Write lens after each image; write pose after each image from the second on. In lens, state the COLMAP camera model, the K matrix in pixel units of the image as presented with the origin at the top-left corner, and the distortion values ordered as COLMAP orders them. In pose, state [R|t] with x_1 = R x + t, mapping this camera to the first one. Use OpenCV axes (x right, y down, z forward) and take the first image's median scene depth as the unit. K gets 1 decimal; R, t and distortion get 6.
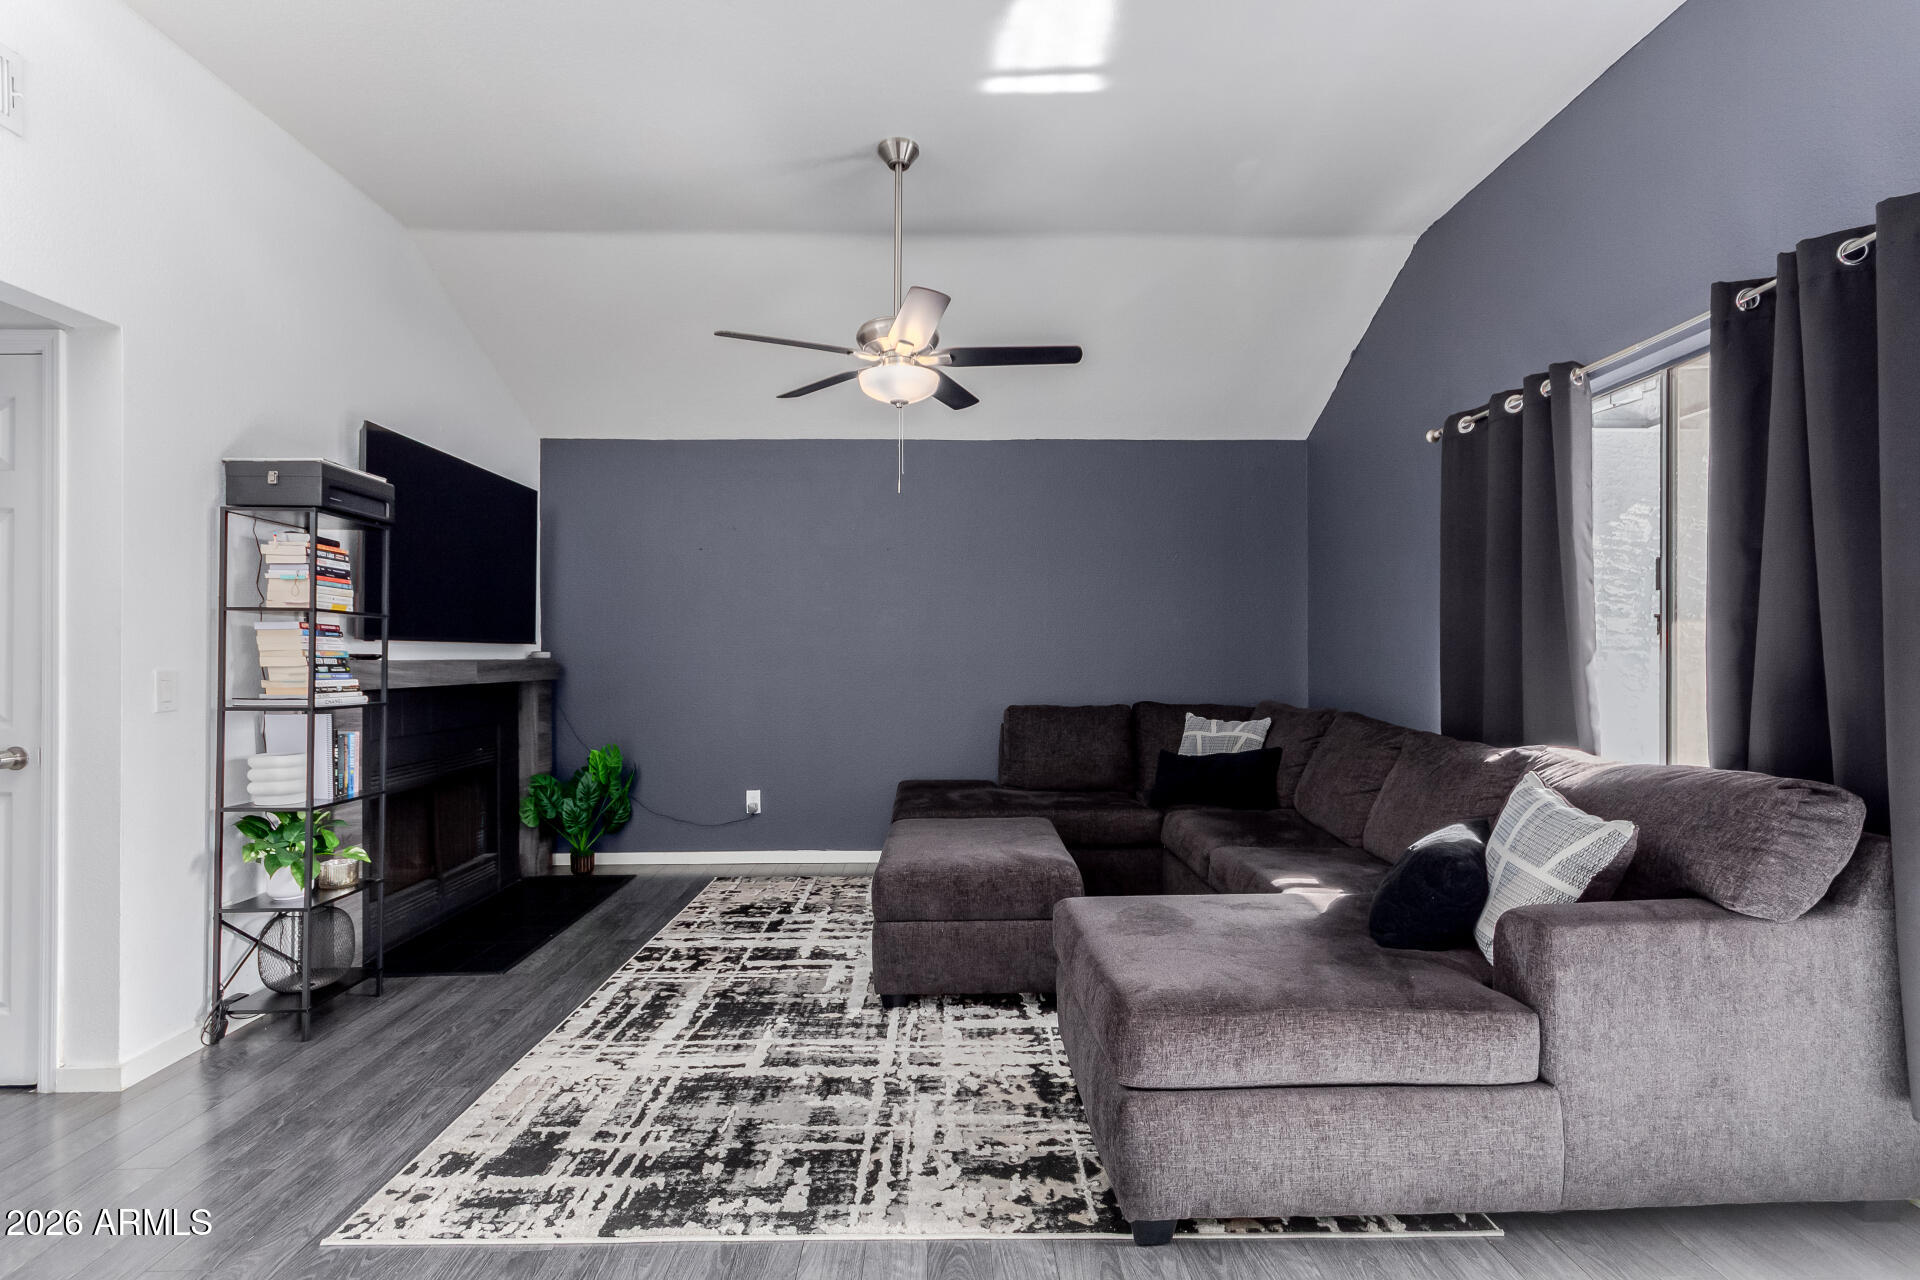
lens RADIAL K [[879.7, 0, 959.9], [0, 879.7, 646.9], [0, 0, 1]] dist [0.004462, -0.001031]
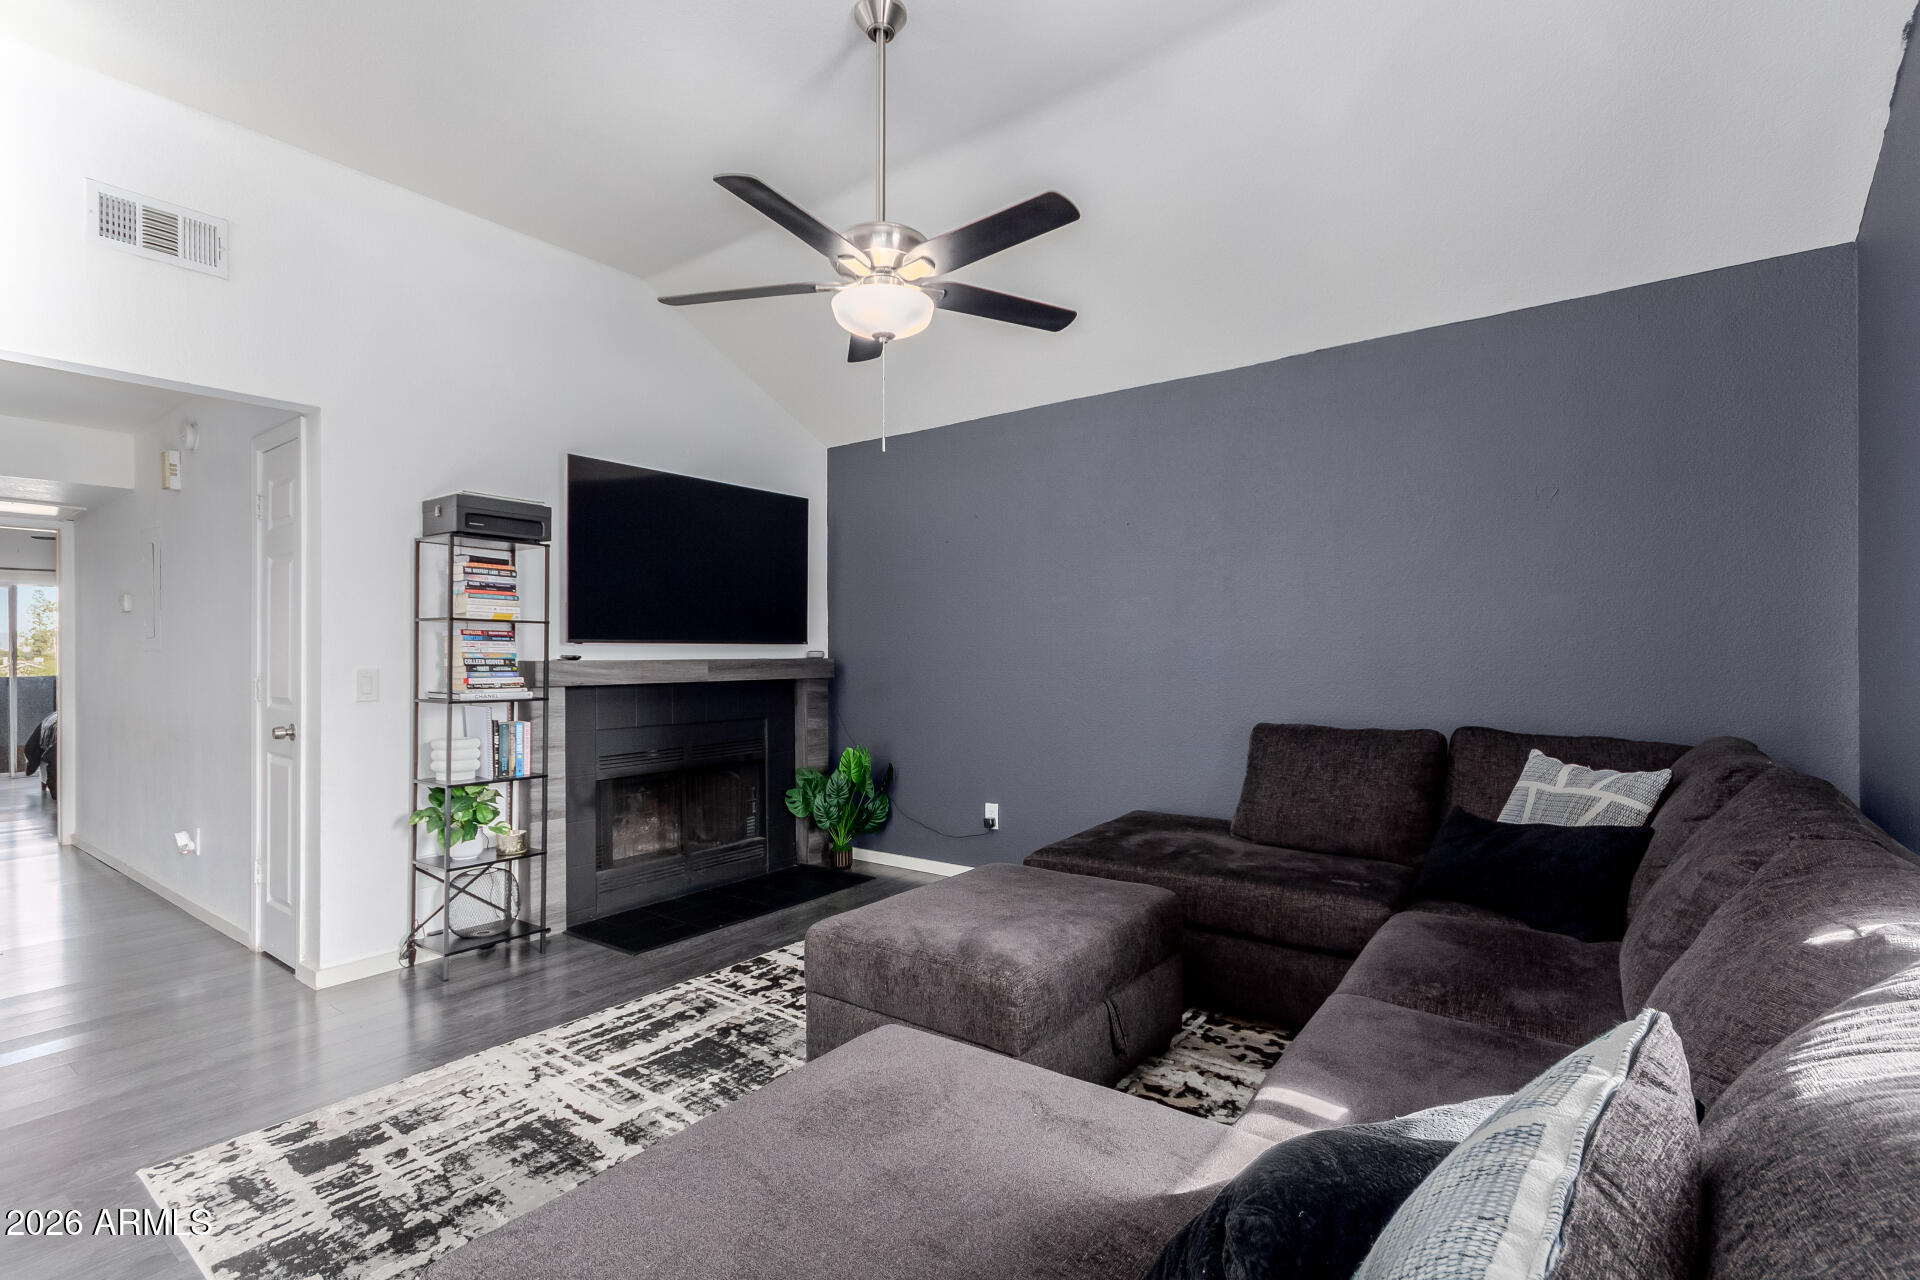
lens RADIAL K [[879.7, 0, 954.2], [0, 879.7, 650.5], [0, 0, 1]] dist [0.004462, -0.001031]
pose [[0.793405, -0.003767, -0.608682, 0.474404], [0.009865, 0.999929, 0.006671, -0.001195], [0.608614, -0.011298, 0.793386, 0.425962]]
